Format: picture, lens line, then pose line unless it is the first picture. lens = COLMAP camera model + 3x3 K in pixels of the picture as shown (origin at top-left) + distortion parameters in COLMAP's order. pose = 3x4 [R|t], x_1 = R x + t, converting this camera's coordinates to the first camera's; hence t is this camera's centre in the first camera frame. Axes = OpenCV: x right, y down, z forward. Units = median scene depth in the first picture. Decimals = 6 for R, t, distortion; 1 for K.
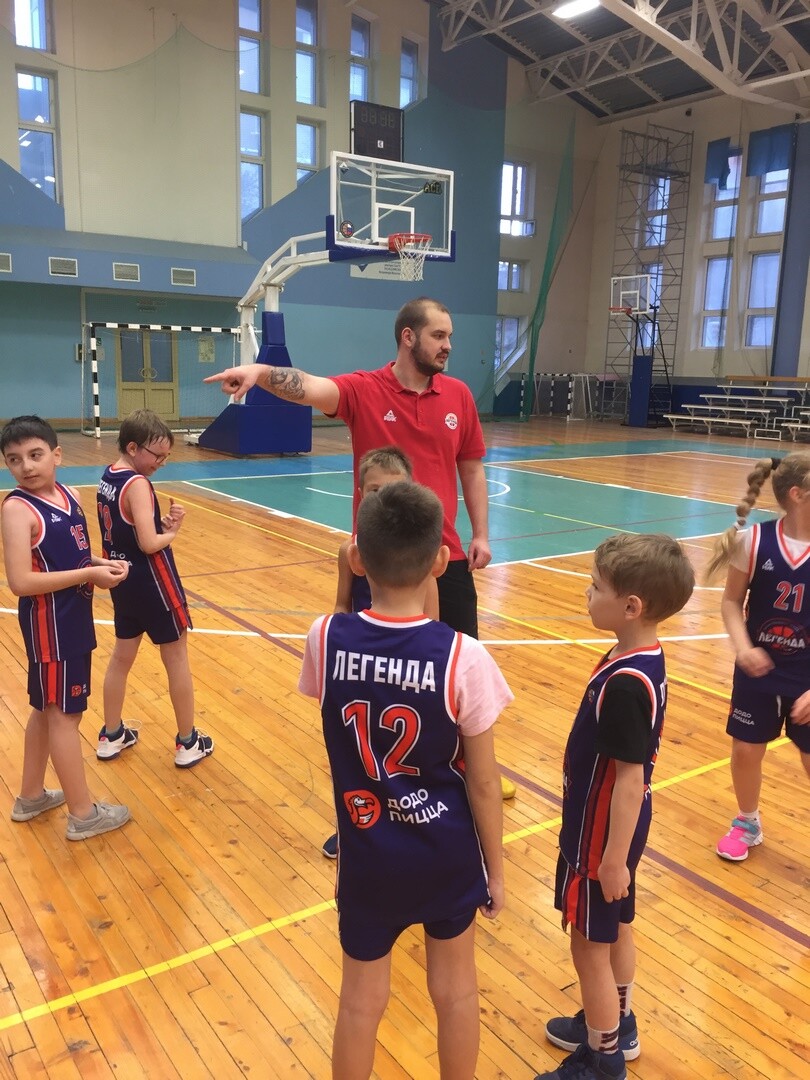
lens RADIAL K [[915.1, 0, 405.0], [0, 915.1, 540.0], [0, 0, 1]] dist [0.012442, -0.009956]
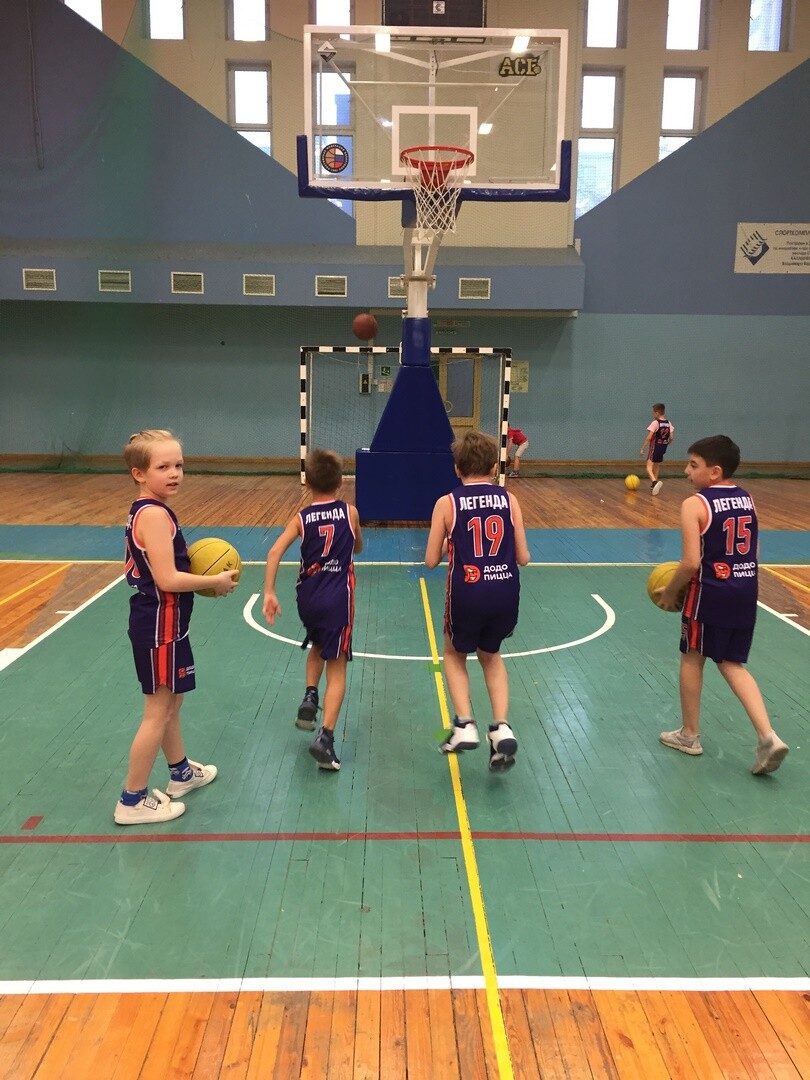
lens RADIAL K [[915.1, 0, 405.0], [0, 915.1, 540.0], [0, 0, 1]] dist [0.012442, -0.009956]
pose [[0.828487, 0.074627, -0.555013, 0.339457], [-0.093633, 0.995589, -0.005903, -0.108670], [0.552125, 0.056858, 0.831820, 0.604635]]
